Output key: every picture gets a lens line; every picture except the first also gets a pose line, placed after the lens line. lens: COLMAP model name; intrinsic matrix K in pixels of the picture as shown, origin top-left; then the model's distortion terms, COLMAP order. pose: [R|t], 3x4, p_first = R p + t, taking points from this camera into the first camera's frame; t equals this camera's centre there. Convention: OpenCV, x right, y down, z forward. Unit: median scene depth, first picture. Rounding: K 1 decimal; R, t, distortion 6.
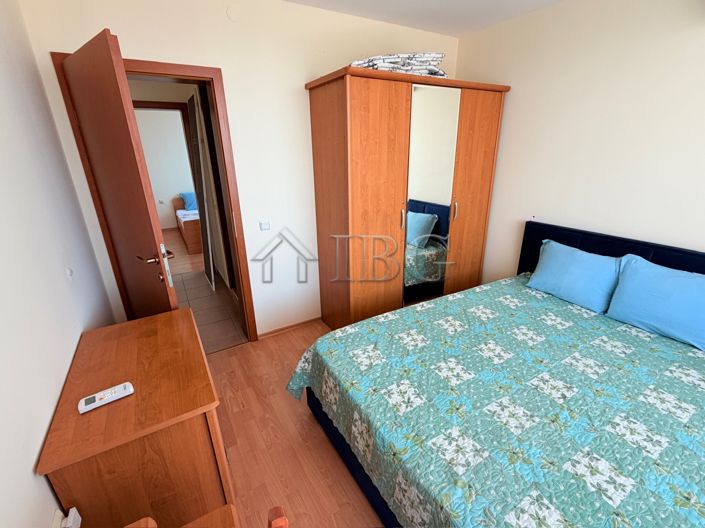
lens RADIAL K [[319.8, 0, 350.3], [0, 319.8, 266.5], [0, 0, 1]] dist [-0.003067, 0.000146]
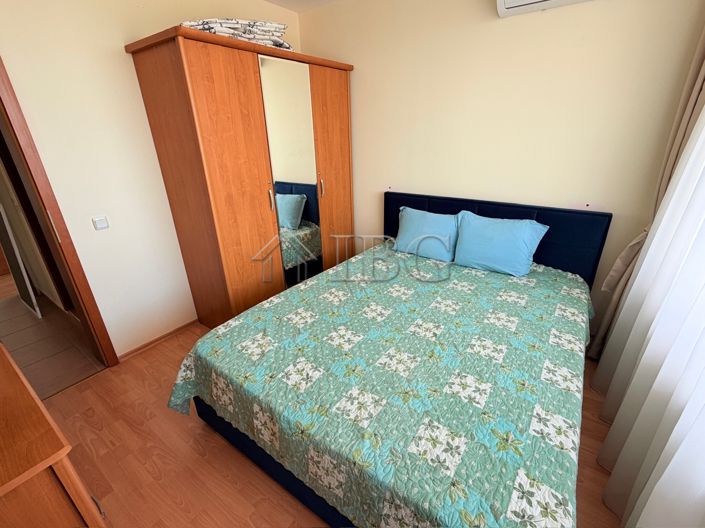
lens RADIAL K [[319.8, 0, 351.6], [0, 319.8, 265.5], [0, 0, 1]] dist [-0.003067, 0.000146]
pose [[0.916058, -0.164043, 0.365962, 0.000524], [0.149612, 0.986427, 0.067665, 0.022994], [-0.372095, -0.007232, 0.928167, 0.019208]]
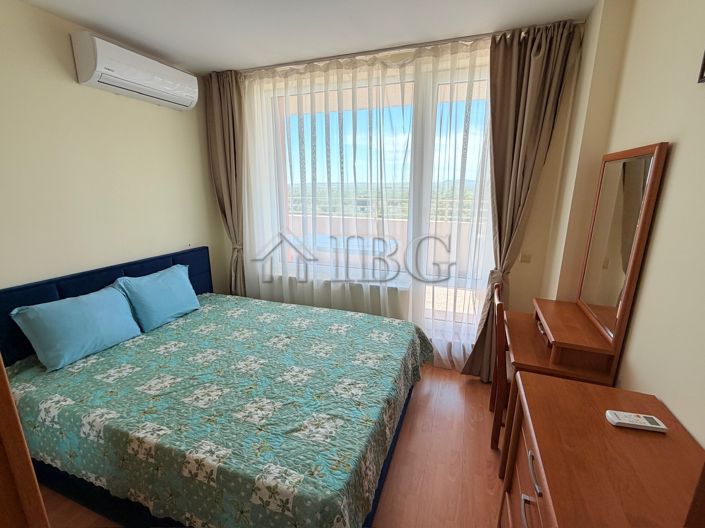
lens RADIAL K [[319.8, 0, 355.4], [0, 319.8, 265.5], [0, 0, 1]] dist [-0.003067, 0.000146]
pose [[-0.633733, -0.172804, 0.754003, -0.467527], [0.274047, 0.861357, 0.427741, -0.336194], [-0.723381, 0.477706, -0.498514, 0.991283]]
